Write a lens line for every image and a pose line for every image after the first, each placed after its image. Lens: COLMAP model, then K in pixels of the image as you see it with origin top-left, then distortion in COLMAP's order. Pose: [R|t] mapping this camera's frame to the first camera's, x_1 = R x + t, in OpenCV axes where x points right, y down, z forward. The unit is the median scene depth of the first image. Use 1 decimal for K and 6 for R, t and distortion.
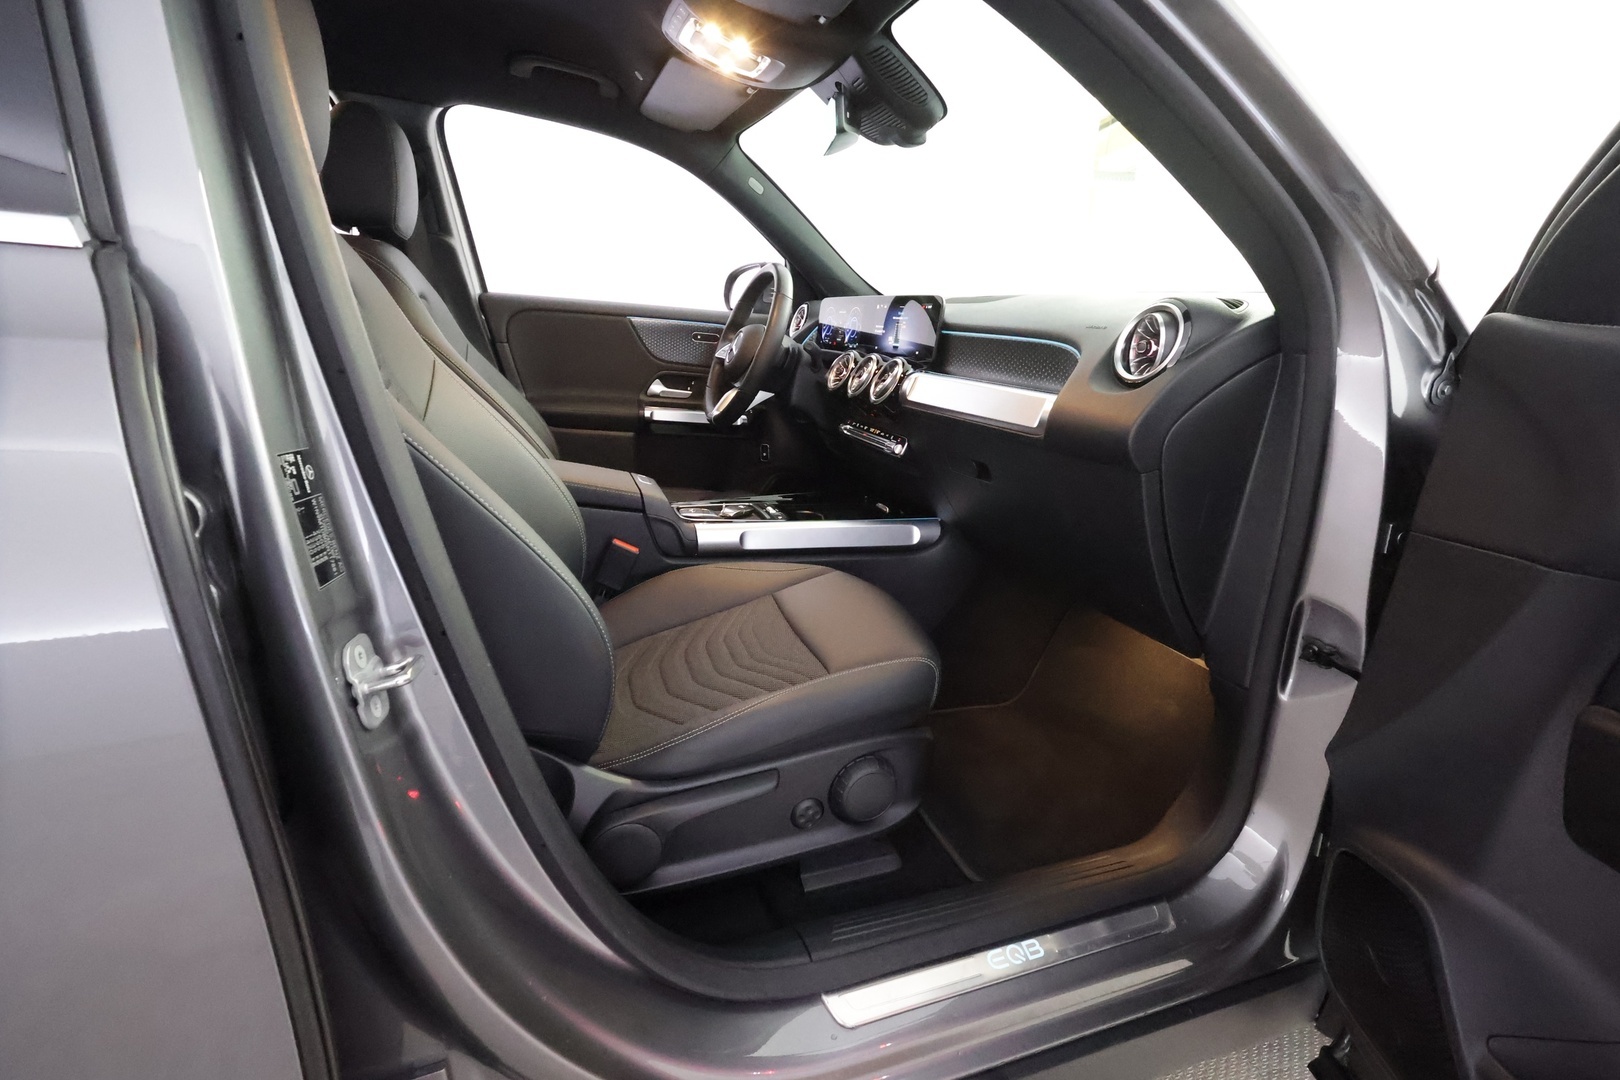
lens RADIAL K [[759.0, 0, 816.3], [0, 759.0, 529.6], [0, 0, 1]] dist [0.003930, -0.001066]
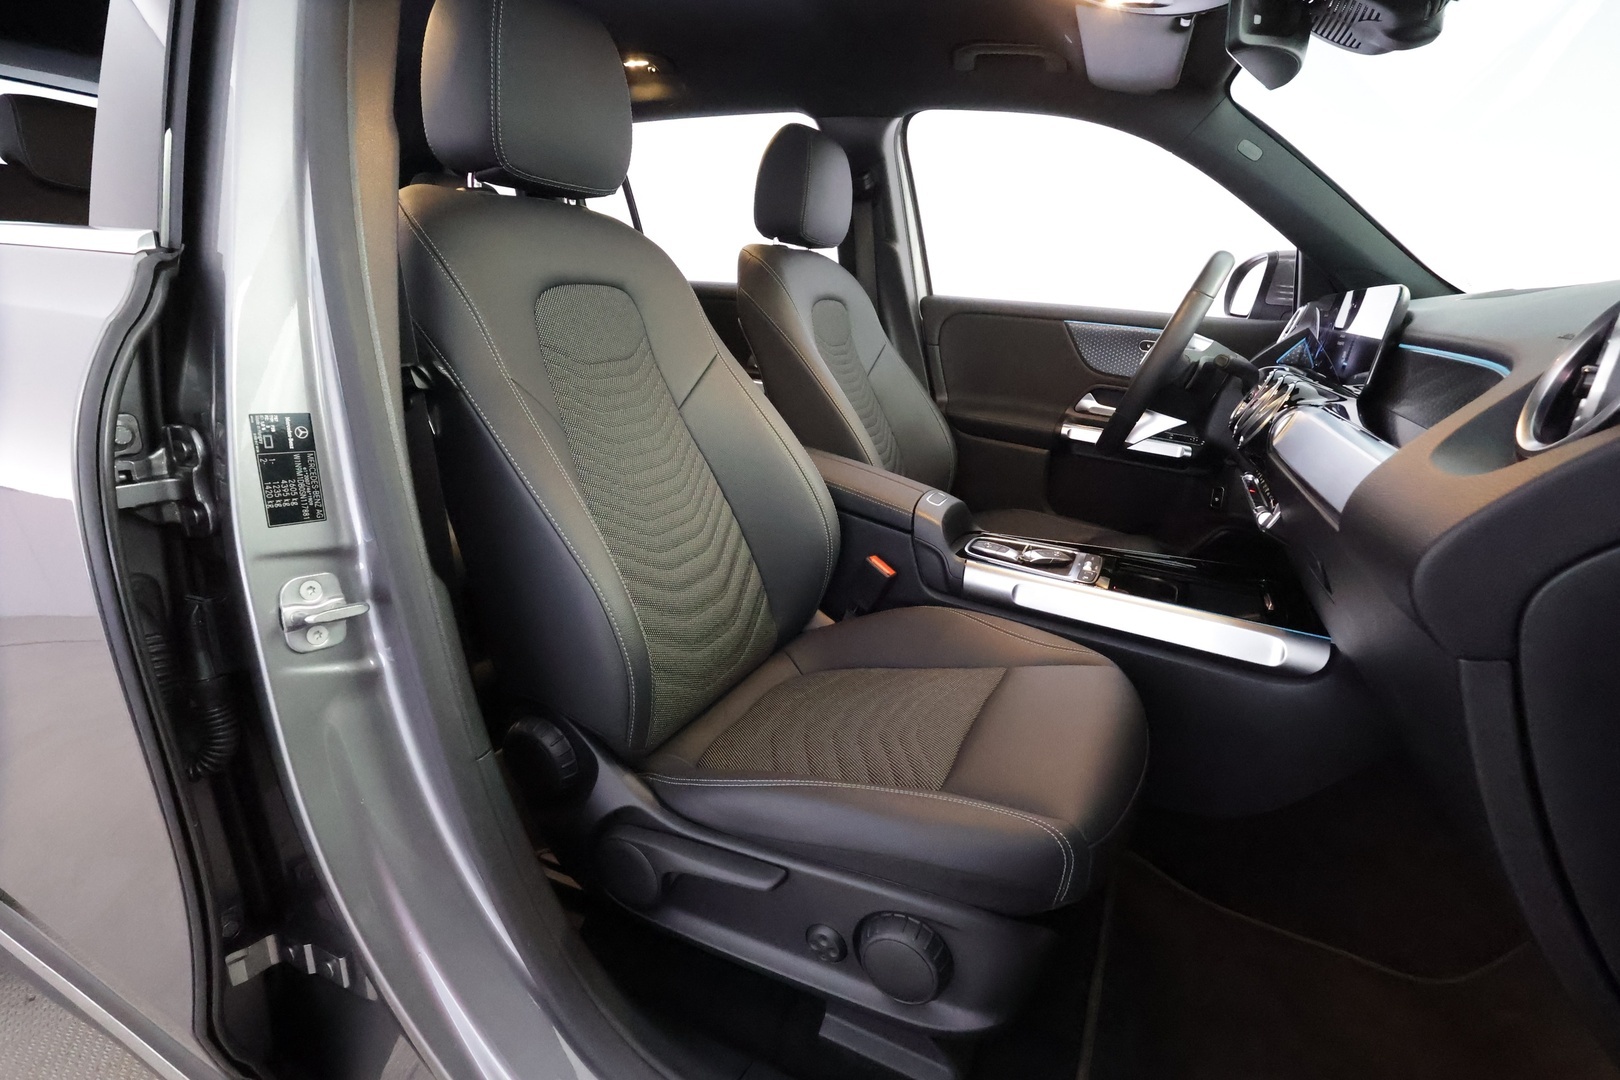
lens RADIAL K [[759.0, 0, 794.9], [0, 759.0, 531.5], [0, 0, 1]] dist [0.003930, -0.001066]
pose [[0.706679, 0.195126, -0.680096, 0.244371], [-0.201025, 0.976979, 0.071423, -0.053701], [0.678376, 0.086243, 0.729636, 0.216663]]
